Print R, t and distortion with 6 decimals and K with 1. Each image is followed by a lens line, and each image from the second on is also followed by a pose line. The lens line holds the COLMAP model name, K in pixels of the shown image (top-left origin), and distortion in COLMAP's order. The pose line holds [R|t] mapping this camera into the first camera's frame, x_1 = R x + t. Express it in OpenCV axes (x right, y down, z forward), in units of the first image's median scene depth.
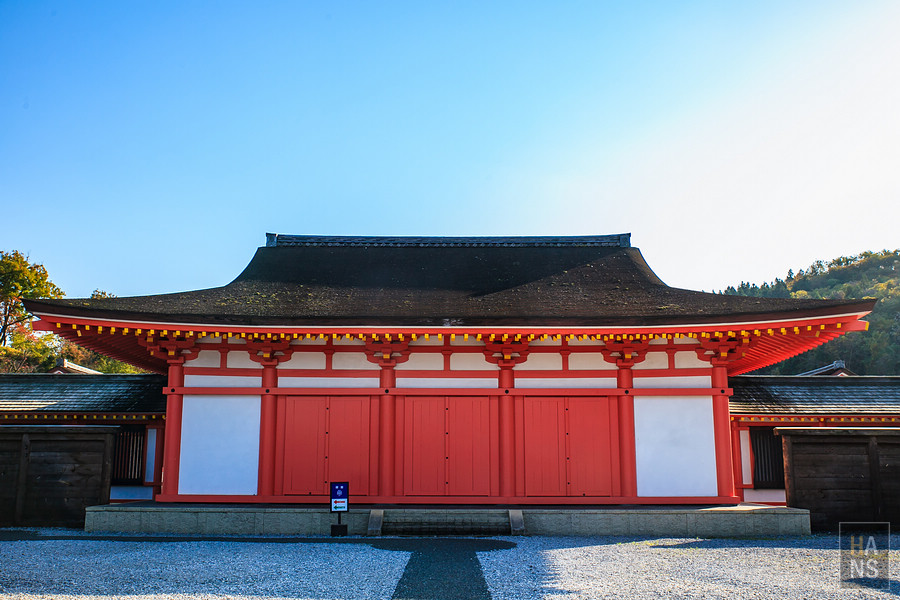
lens RADIAL K [[1017.3, 0, 450.8], [0, 1017.3, 283.8], [0, 0, 1]] dist [0.025638, -0.025179]
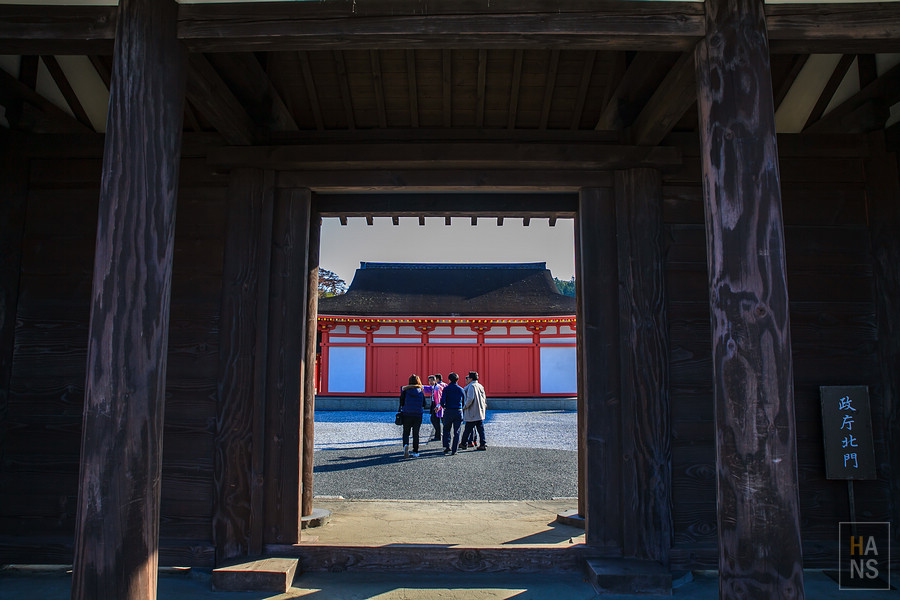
lens RADIAL K [[1017.3, 0, 450.8], [0, 1017.3, 283.8], [0, 0, 1]] dist [0.025638, -0.025179]
pose [[0.999996, -0.000883, -0.002541, -0.002696], [0.001085, 0.996752, 0.080525, -0.192739], [0.002462, -0.080528, 0.996749, -1.112569]]
